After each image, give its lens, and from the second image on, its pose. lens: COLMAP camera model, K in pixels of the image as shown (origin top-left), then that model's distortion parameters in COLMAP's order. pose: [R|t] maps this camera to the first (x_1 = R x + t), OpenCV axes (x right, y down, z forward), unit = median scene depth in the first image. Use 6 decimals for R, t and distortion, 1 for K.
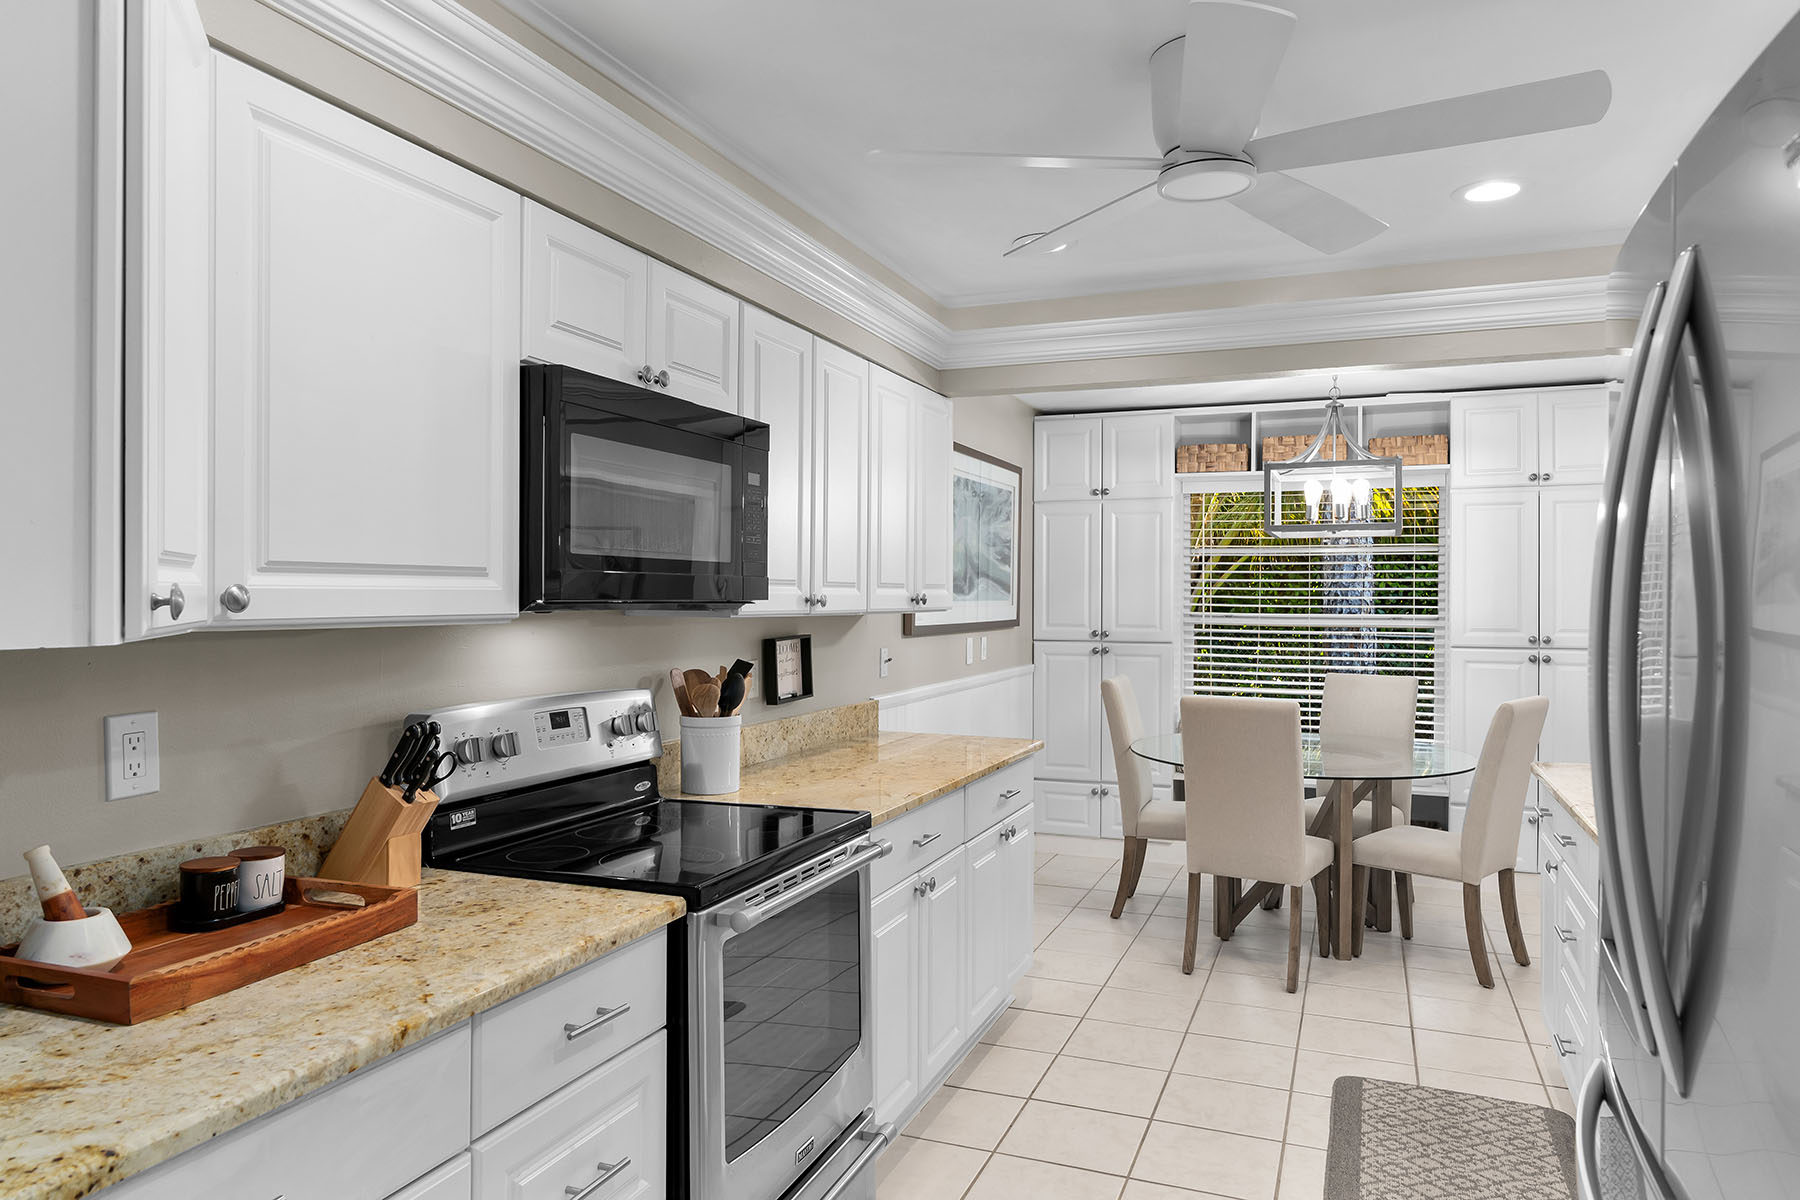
lens RADIAL K [[1125.6, 0, 900.0], [0, 1125.6, 600.0], [0, 0, 1]] dist [0.002796, -0.000528]
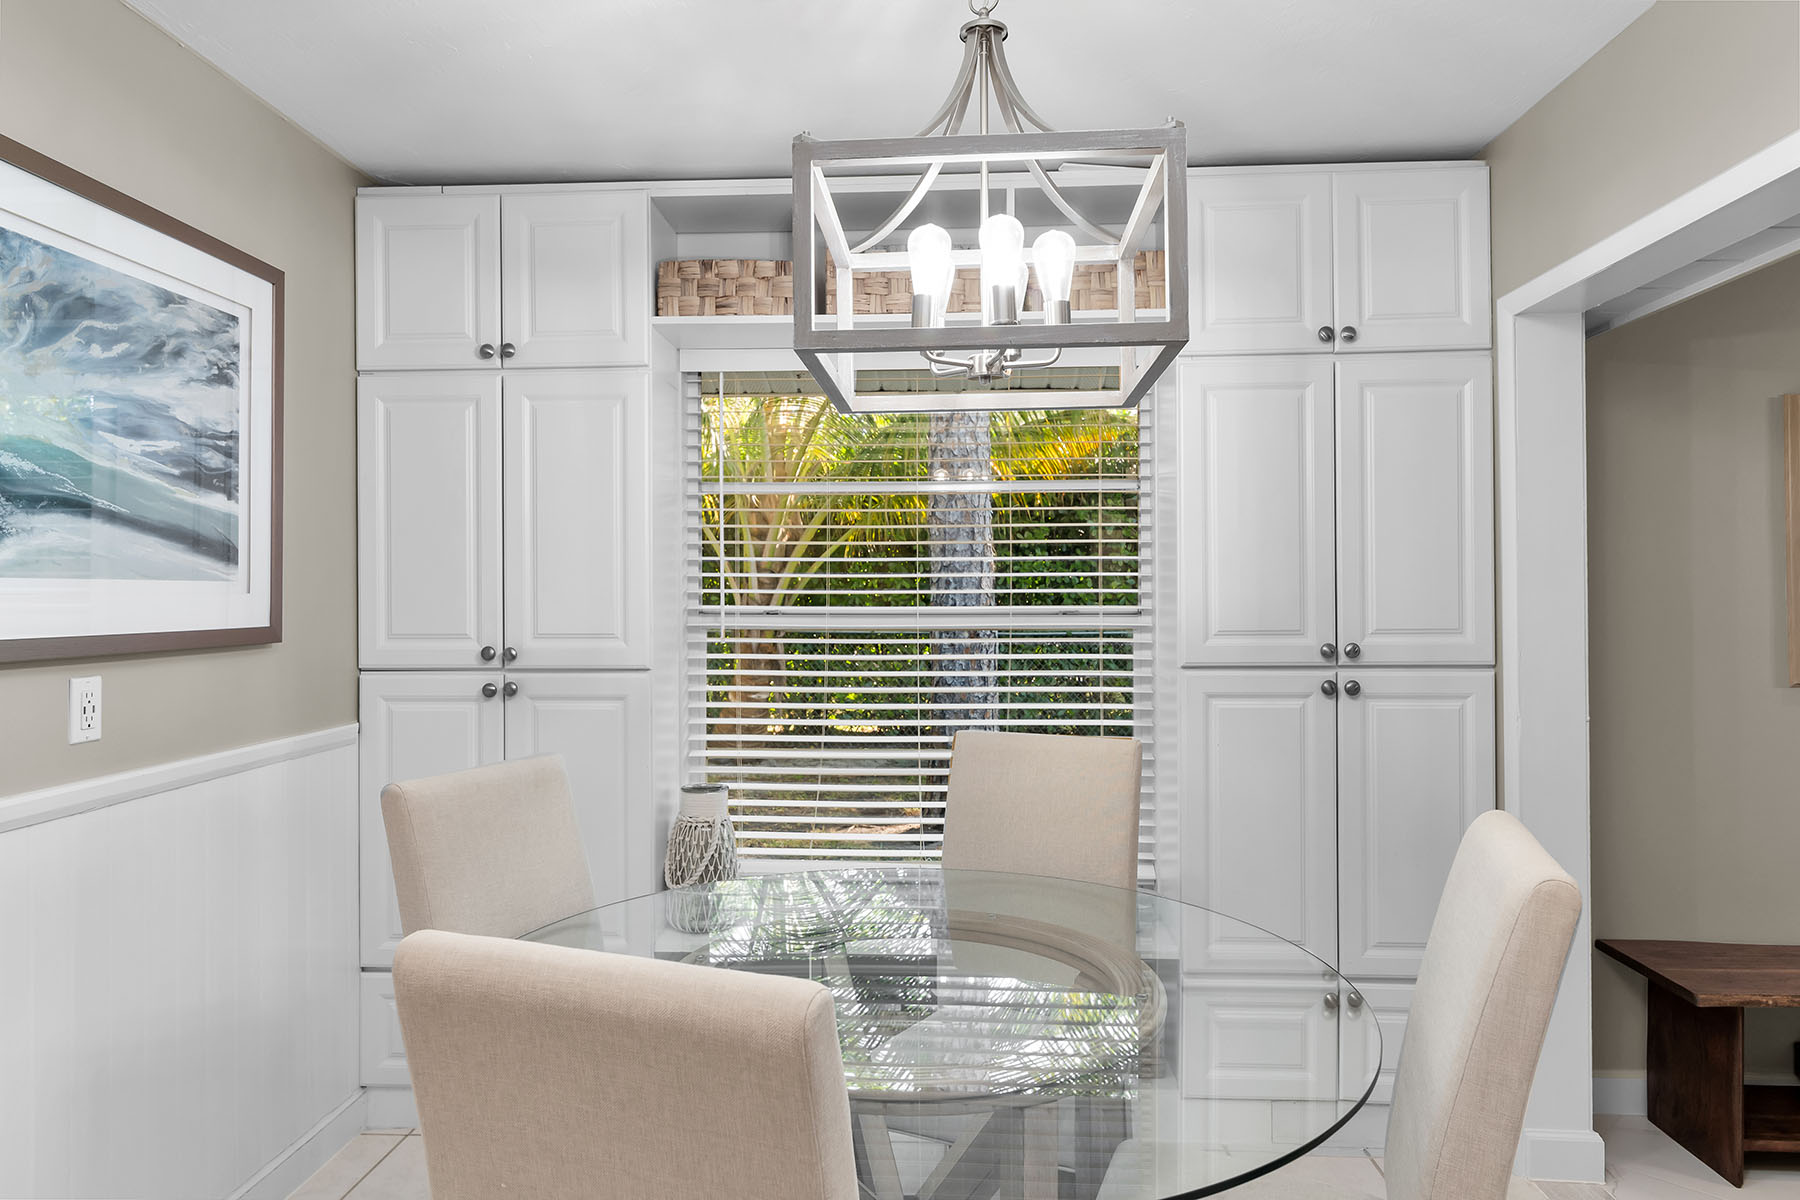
lens RADIAL K [[1185.8, 0, 892.4], [0, 1185.8, 596.8], [0, 0, 1]] dist [0.000294, 0.000157]
pose [[0.944478, -0.008801, 0.328458, 0.175211], [0.009009, 0.999959, 0.000887, 0.007521], [-0.328452, 0.002121, 0.944518, 0.493531]]
